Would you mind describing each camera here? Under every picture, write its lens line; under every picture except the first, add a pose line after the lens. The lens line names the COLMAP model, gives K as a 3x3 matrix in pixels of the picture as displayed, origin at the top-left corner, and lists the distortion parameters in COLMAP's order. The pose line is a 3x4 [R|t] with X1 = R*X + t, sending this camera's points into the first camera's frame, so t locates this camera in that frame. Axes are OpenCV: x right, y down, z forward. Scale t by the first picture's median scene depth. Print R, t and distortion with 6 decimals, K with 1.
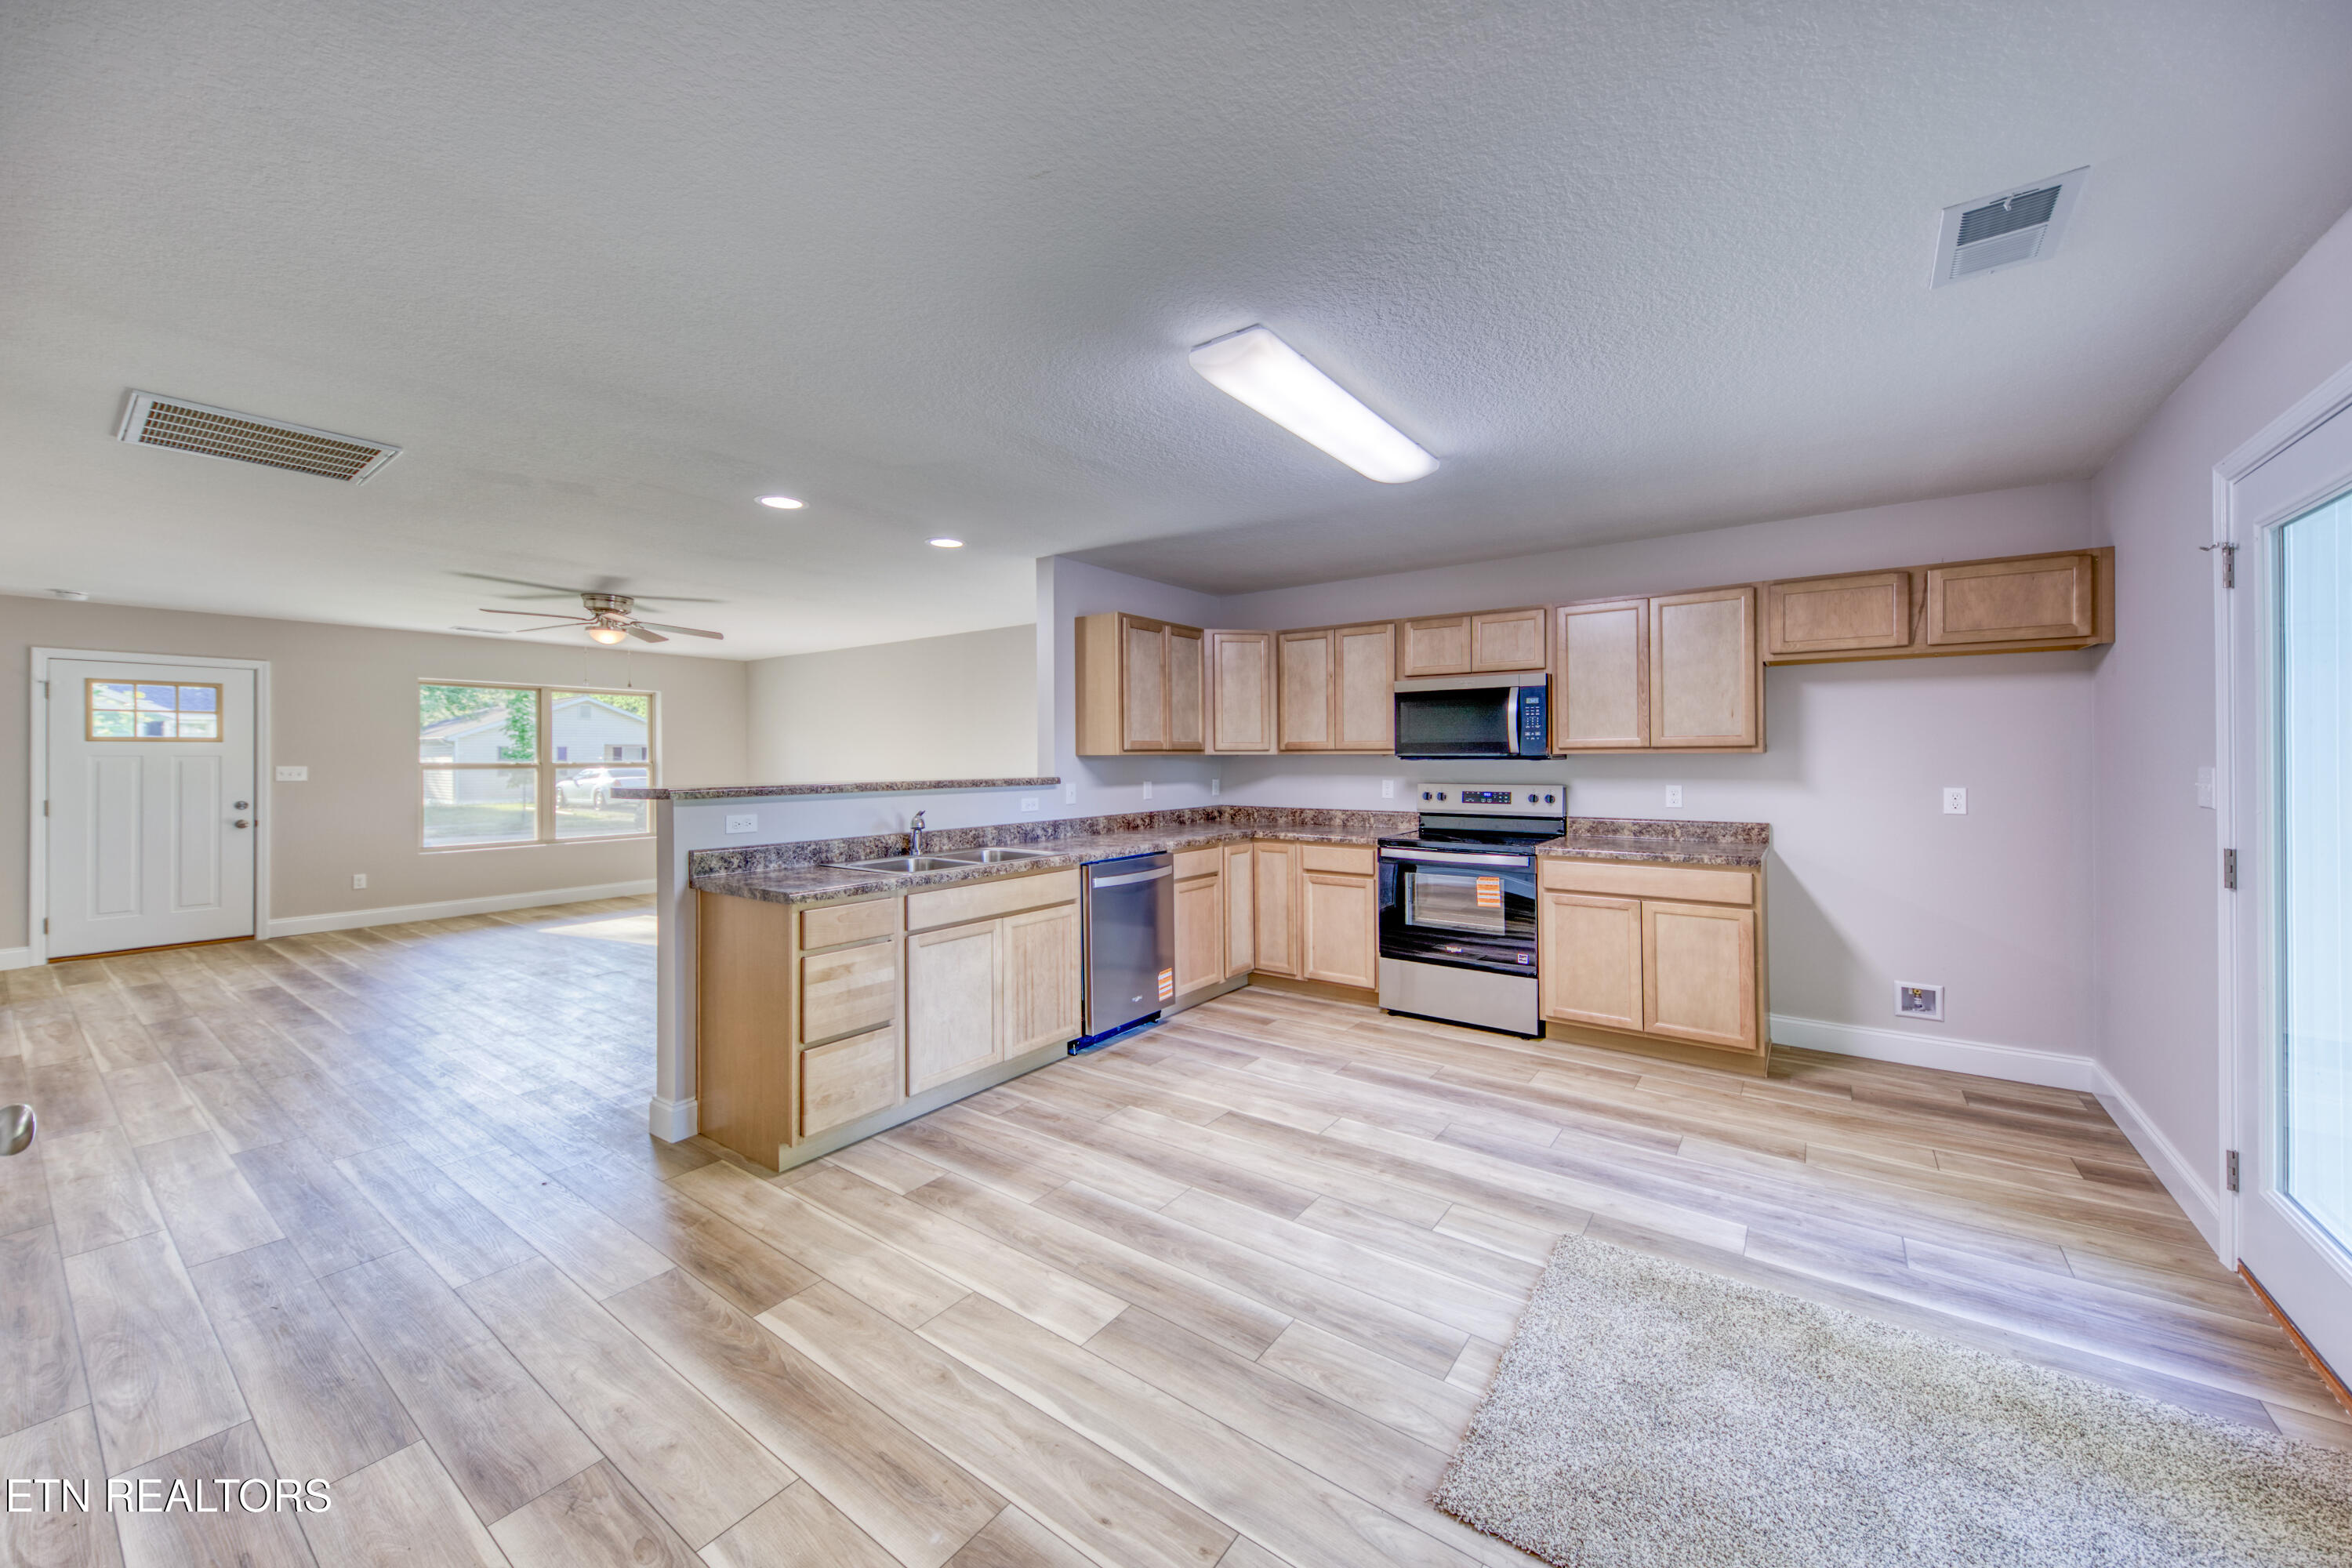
lens RADIAL K [[858.1, 0, 1274.6], [0, 858.1, 750.0], [0, 0, 1]] dist [0.001315, -0.001026]
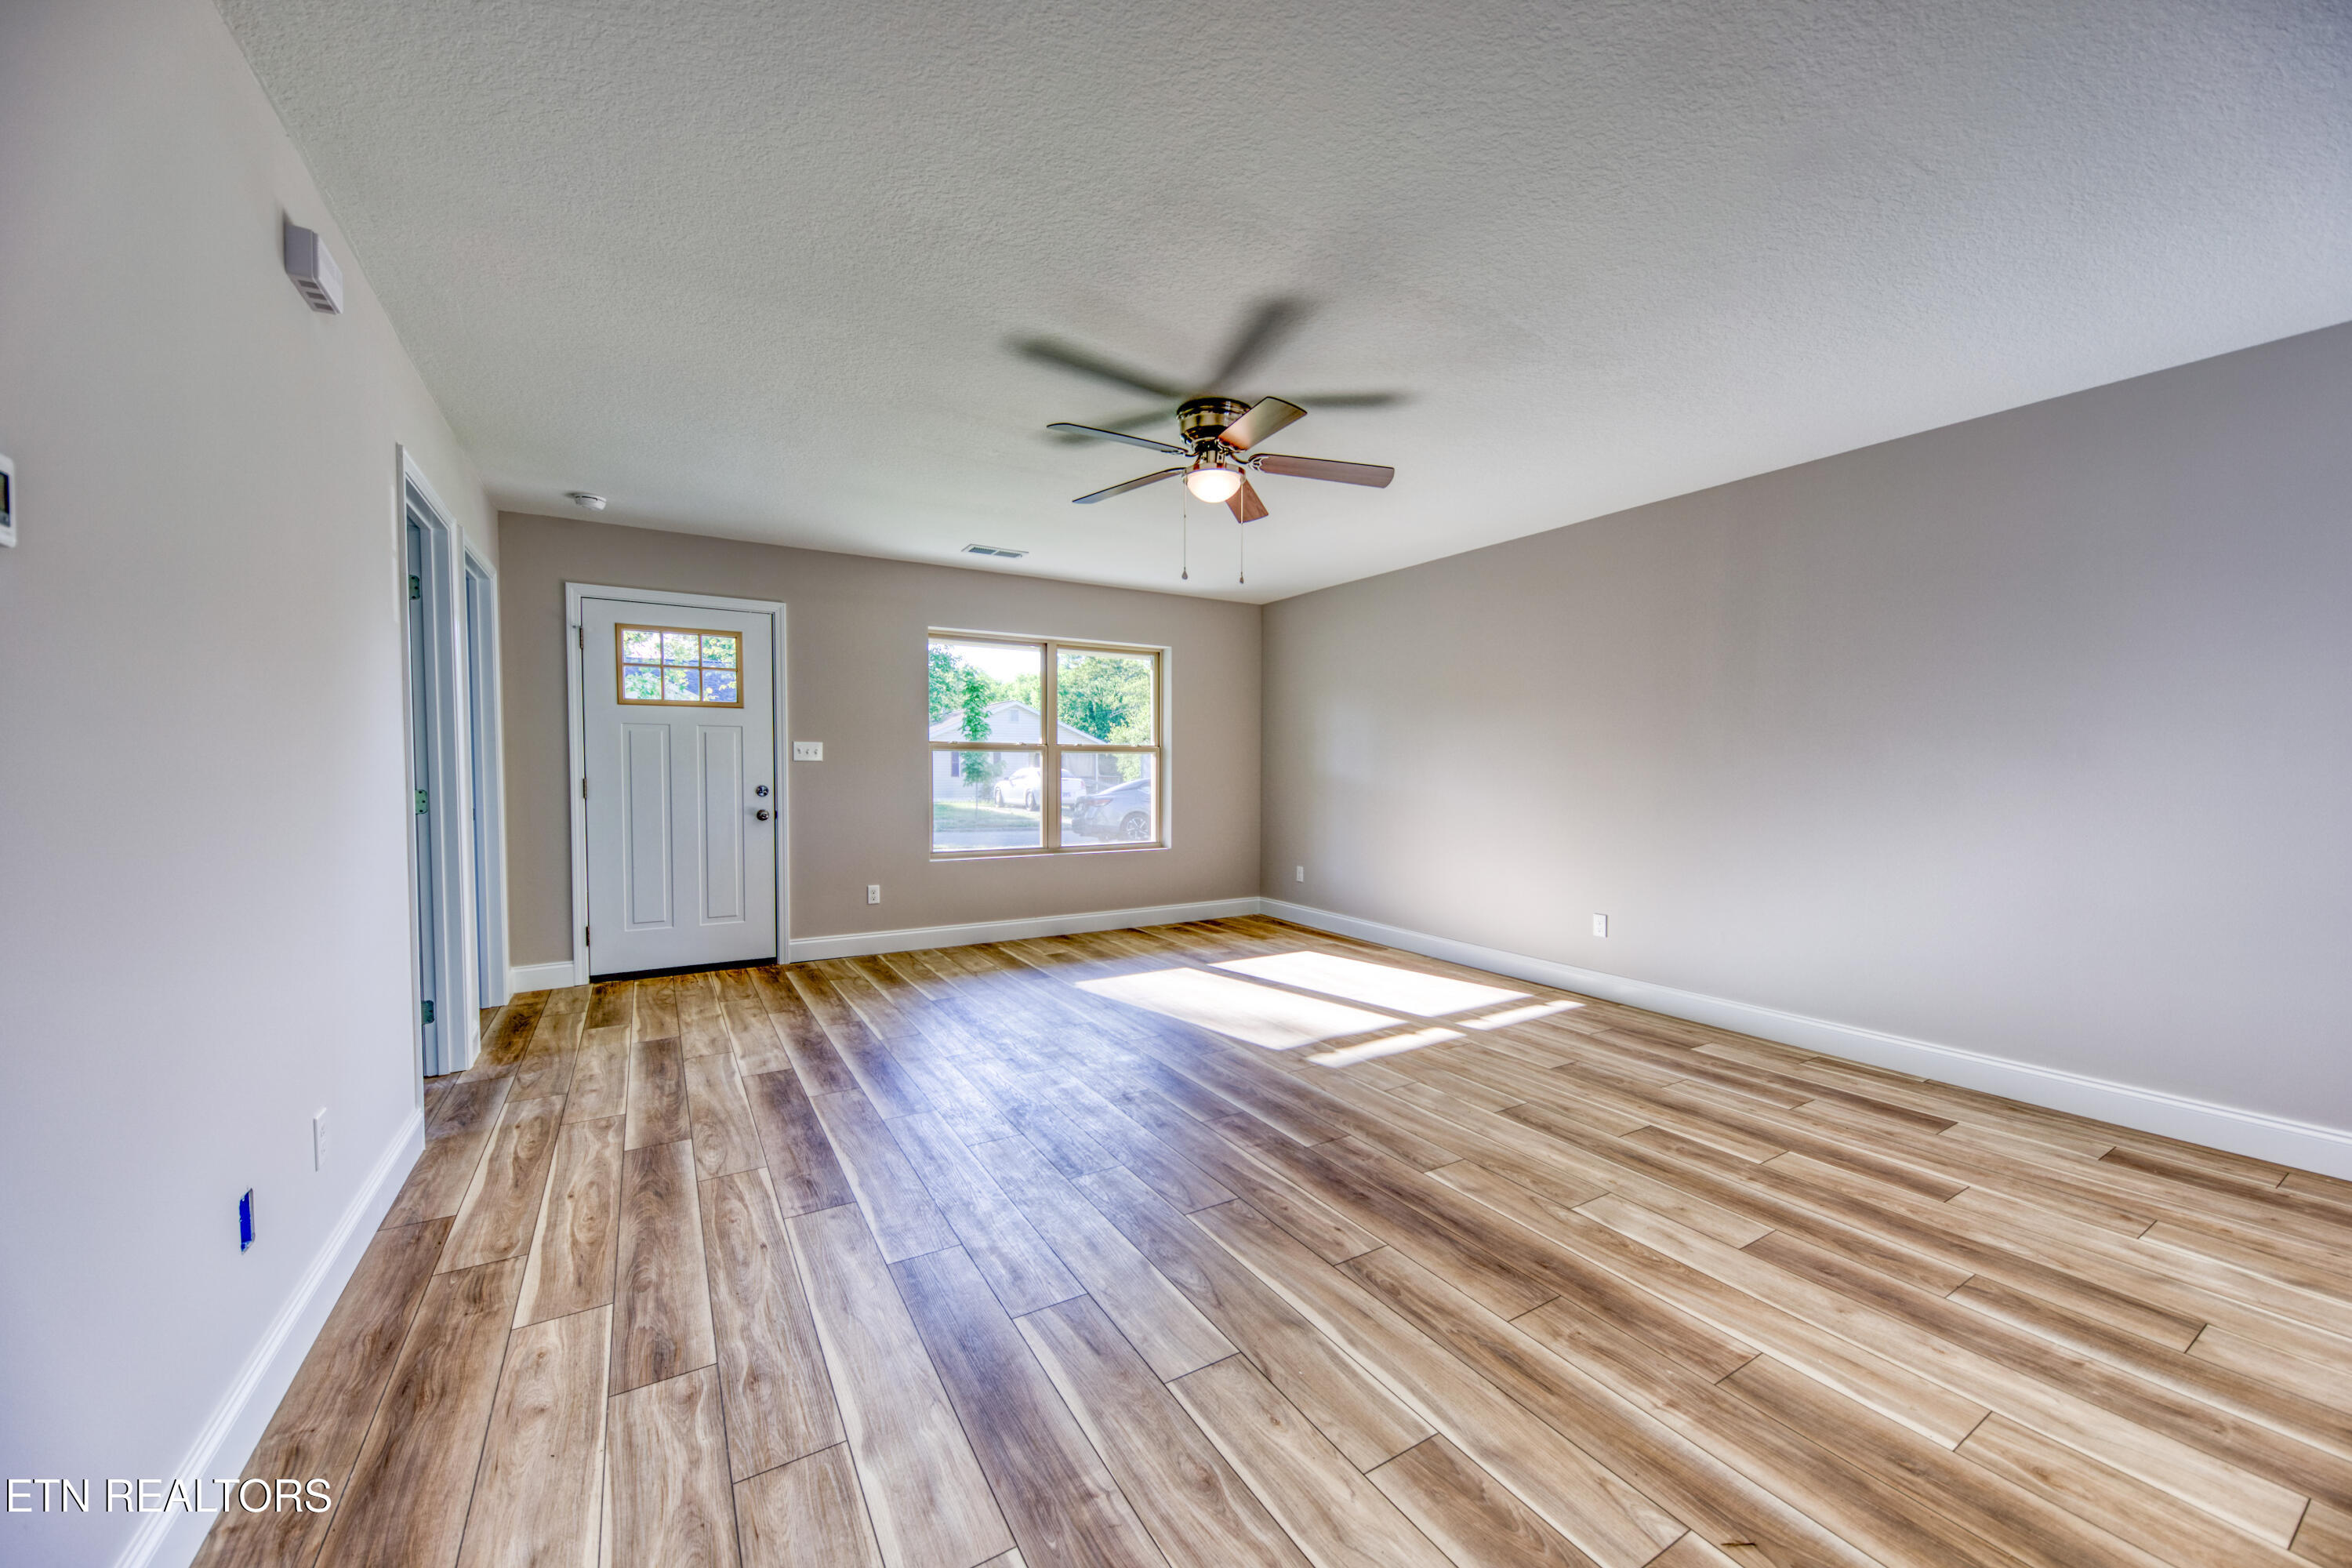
lens RADIAL K [[858.1, 0, 1174.6], [0, 858.1, 788.9], [0, 0, 1]] dist [0.001315, -0.001026]
pose [[0.896210, 0.014331, -0.443399, -0.521050], [-0.000727, 0.999524, 0.030837, 0.037955], [0.443630, -0.027314, 0.895794, 0.465949]]
